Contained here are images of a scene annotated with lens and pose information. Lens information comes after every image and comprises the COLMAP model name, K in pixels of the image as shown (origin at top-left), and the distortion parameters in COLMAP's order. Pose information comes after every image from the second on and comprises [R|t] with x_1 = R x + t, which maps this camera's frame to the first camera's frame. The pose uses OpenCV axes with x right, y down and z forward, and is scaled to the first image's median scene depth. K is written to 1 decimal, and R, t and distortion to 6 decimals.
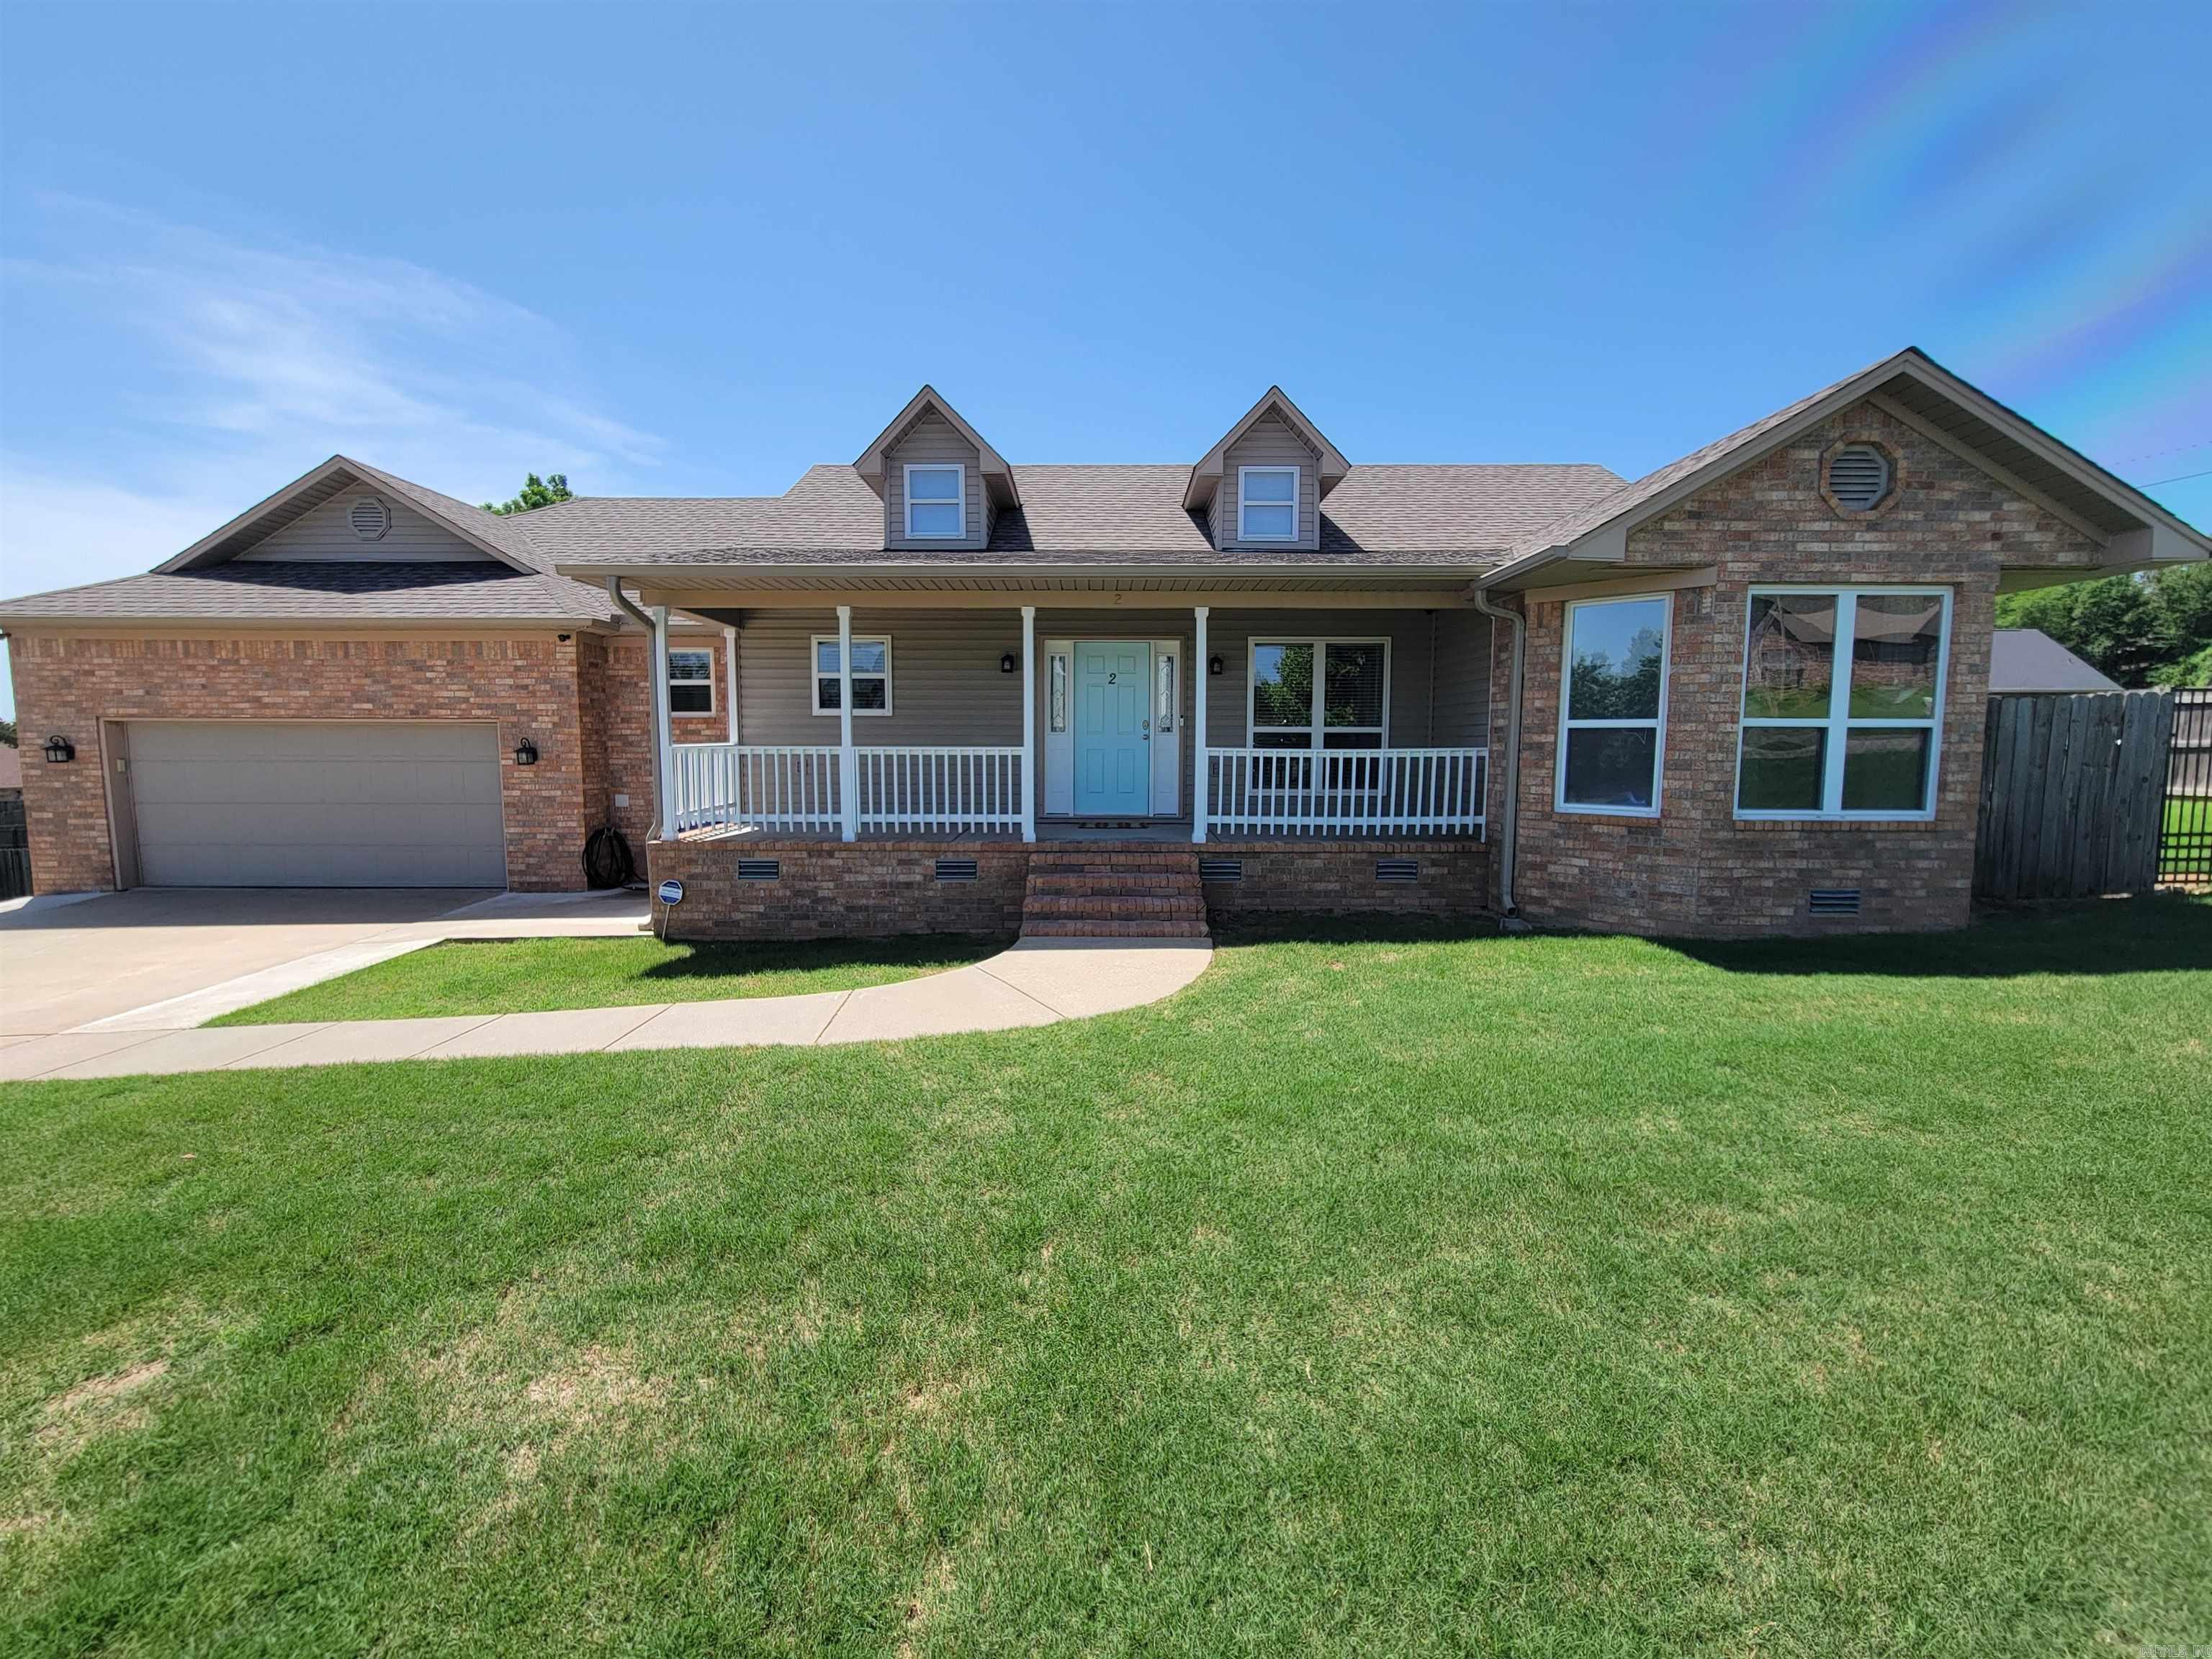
lens RADIAL K [[900.3, 0, 1095.4], [0, 900.3, 822.4], [0, 0, 1]] dist [-0.002292, 0.001385]
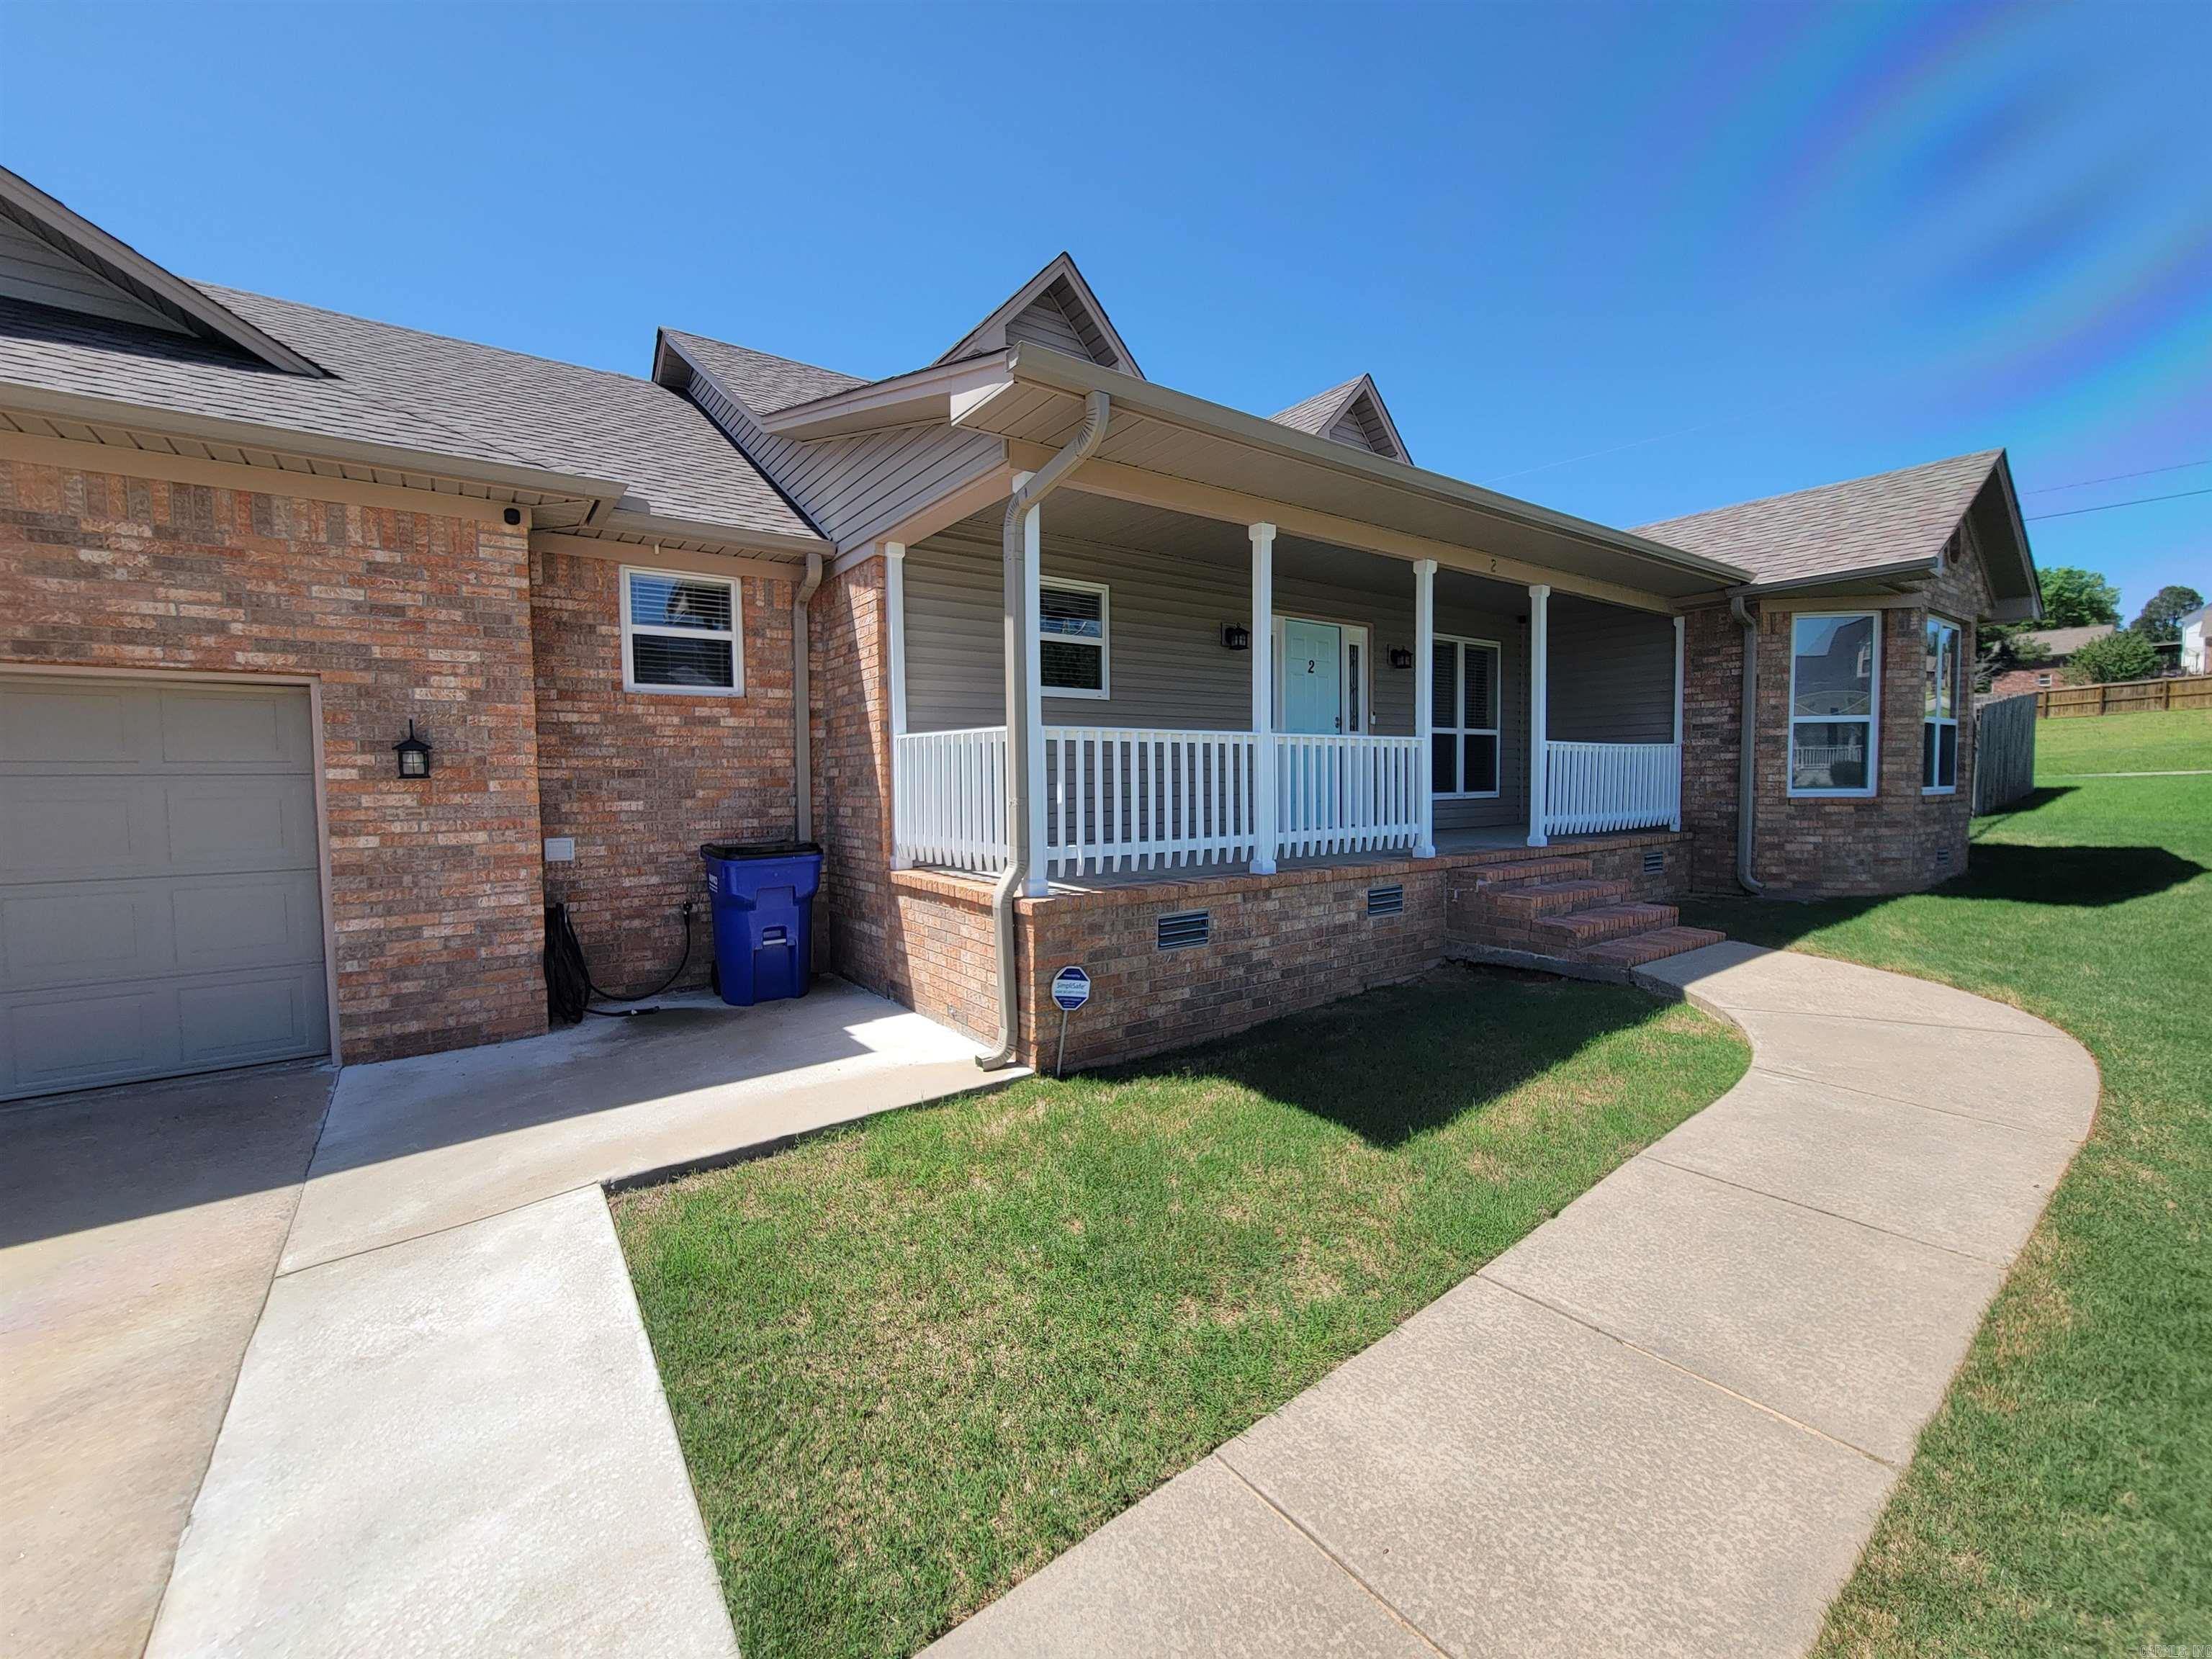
lens RADIAL K [[900.3, 0, 1095.4], [0, 900.3, 822.4], [0, 0, 1]] dist [-0.002292, 0.001385]
pose [[0.809534, -0.040651, 0.585664, -0.769218], [0.065443, 0.997631, -0.021213, -0.011291], [-0.583414, 0.055500, 0.810276, 0.528412]]
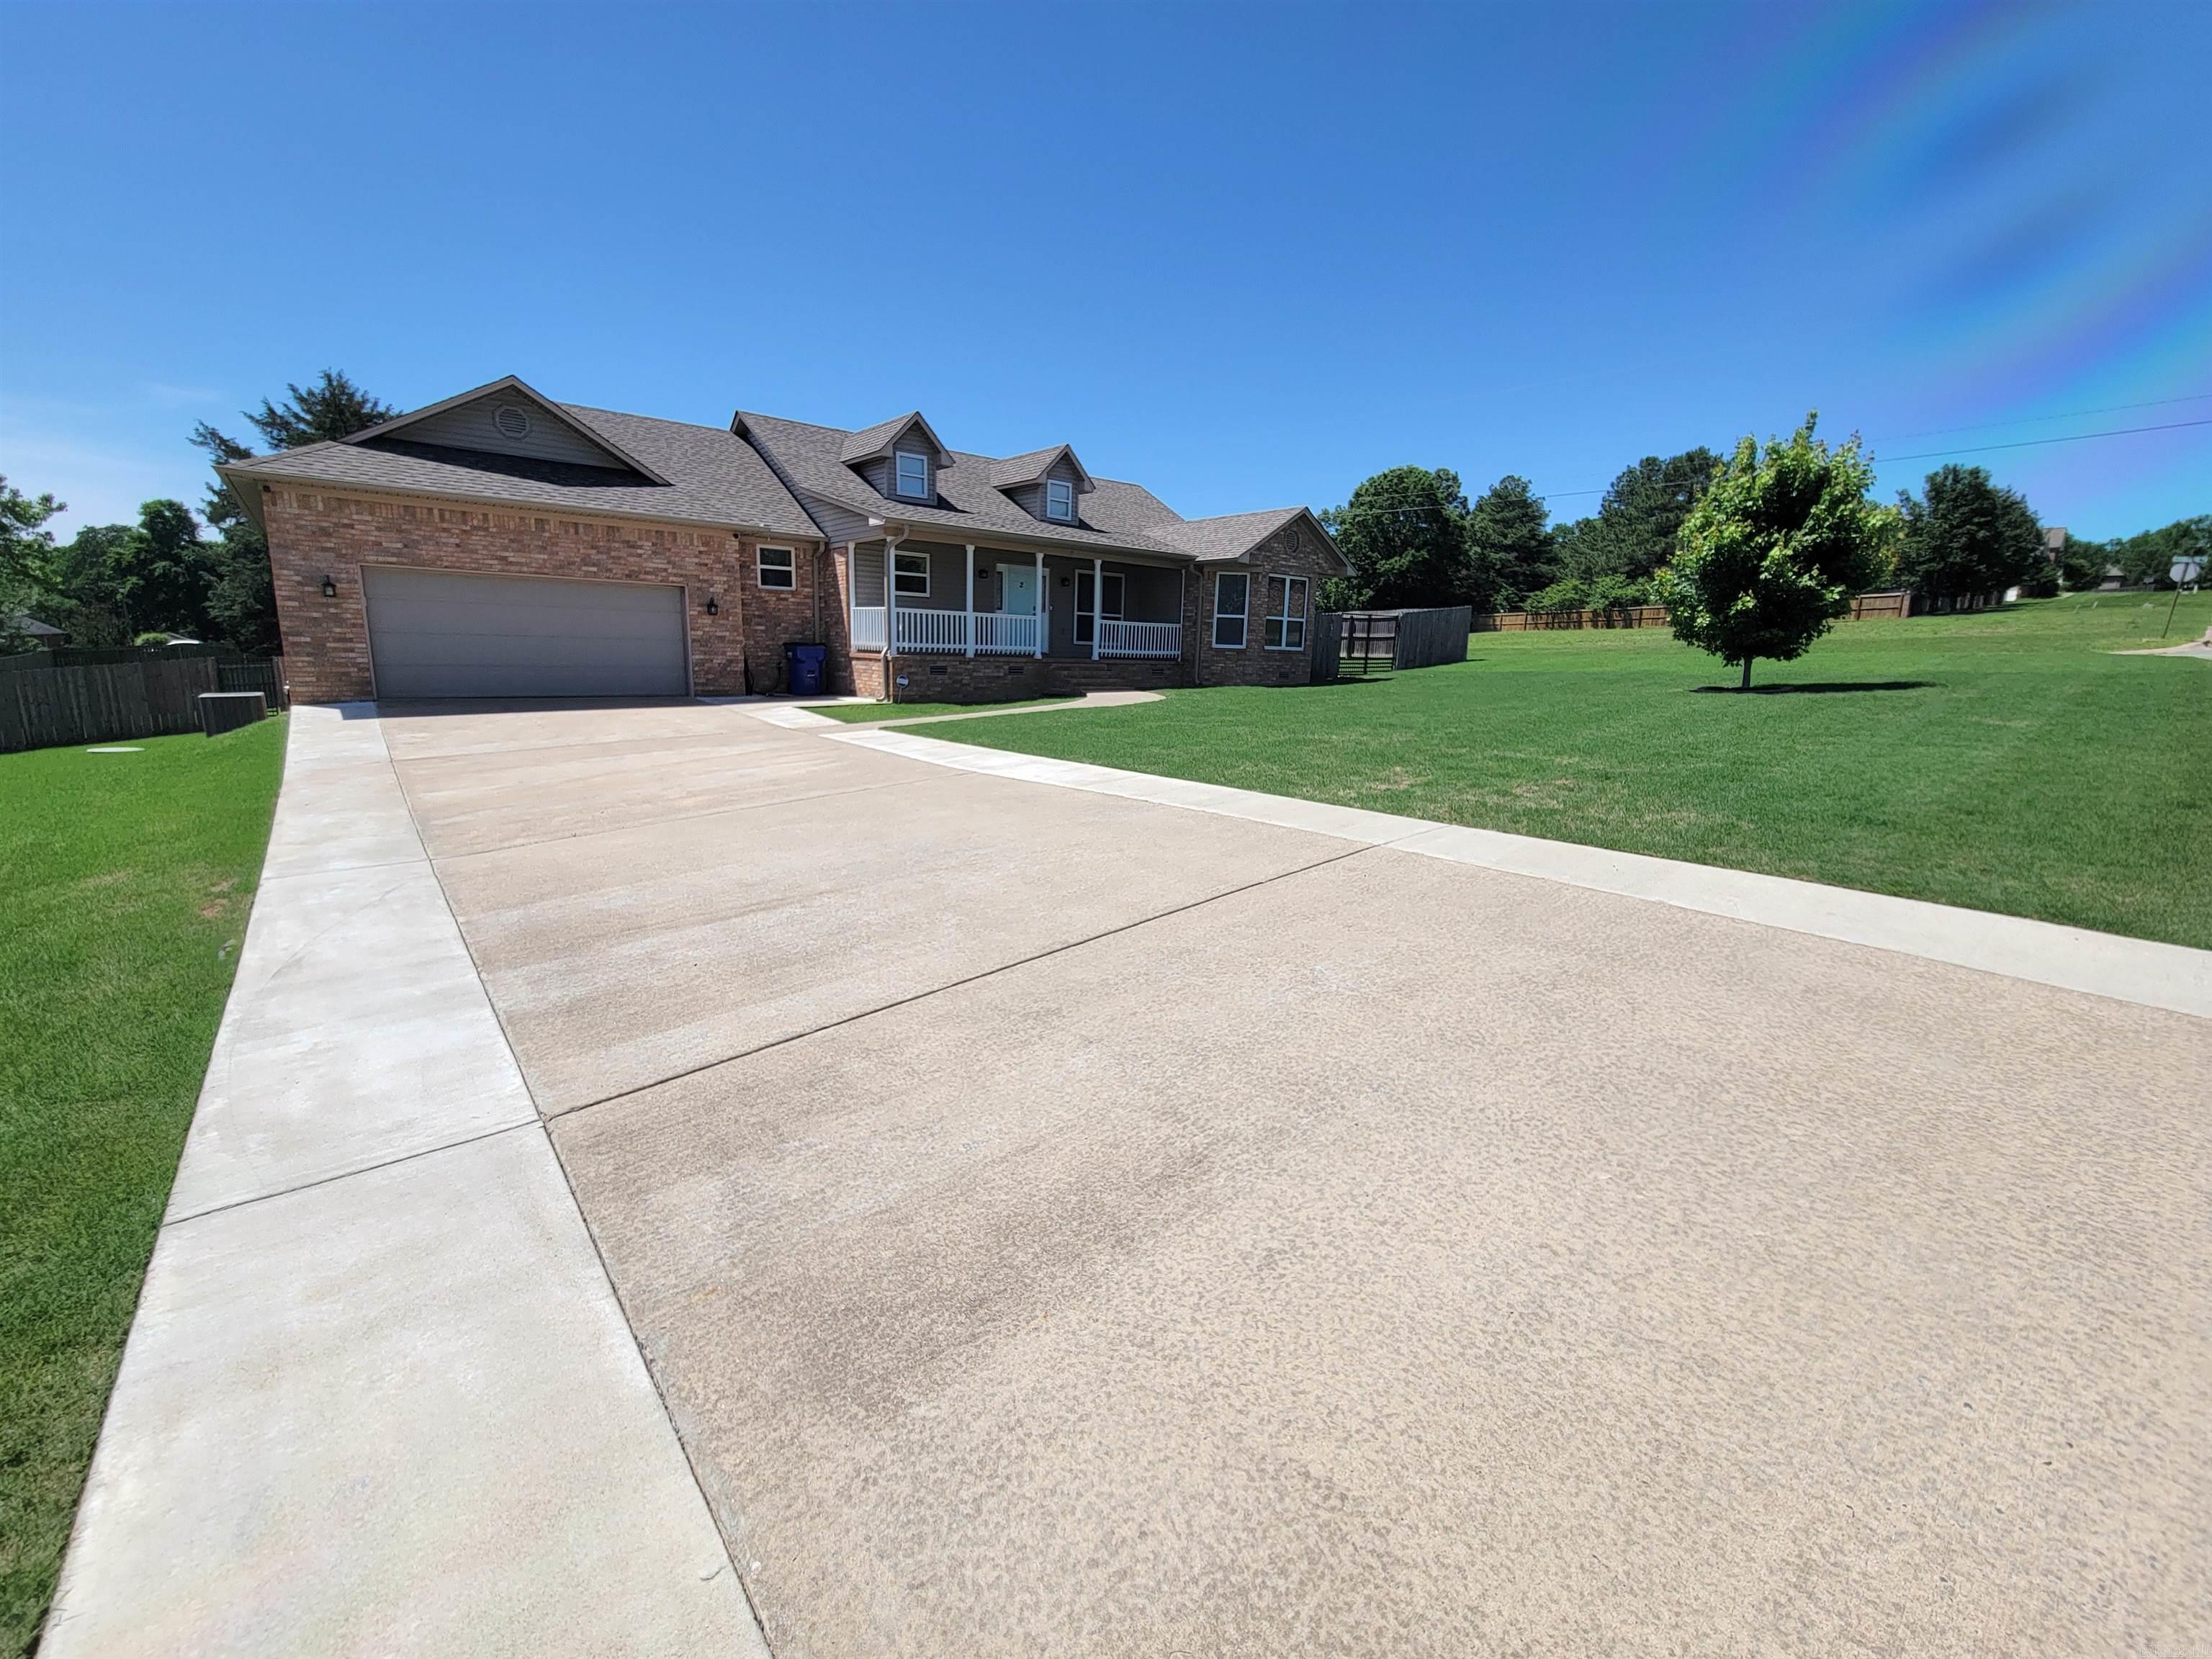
lens RADIAL K [[898.5, 0, 1094.5], [0, 898.5, 824.2], [0, 0, 1]] dist [-0.000283, -0.000277]
pose [[0.764413, -0.103752, 0.636324, -1.449319], [0.029373, 0.991546, 0.126386, 0.152652], [-0.644057, -0.077920, 0.760999, -0.846607]]
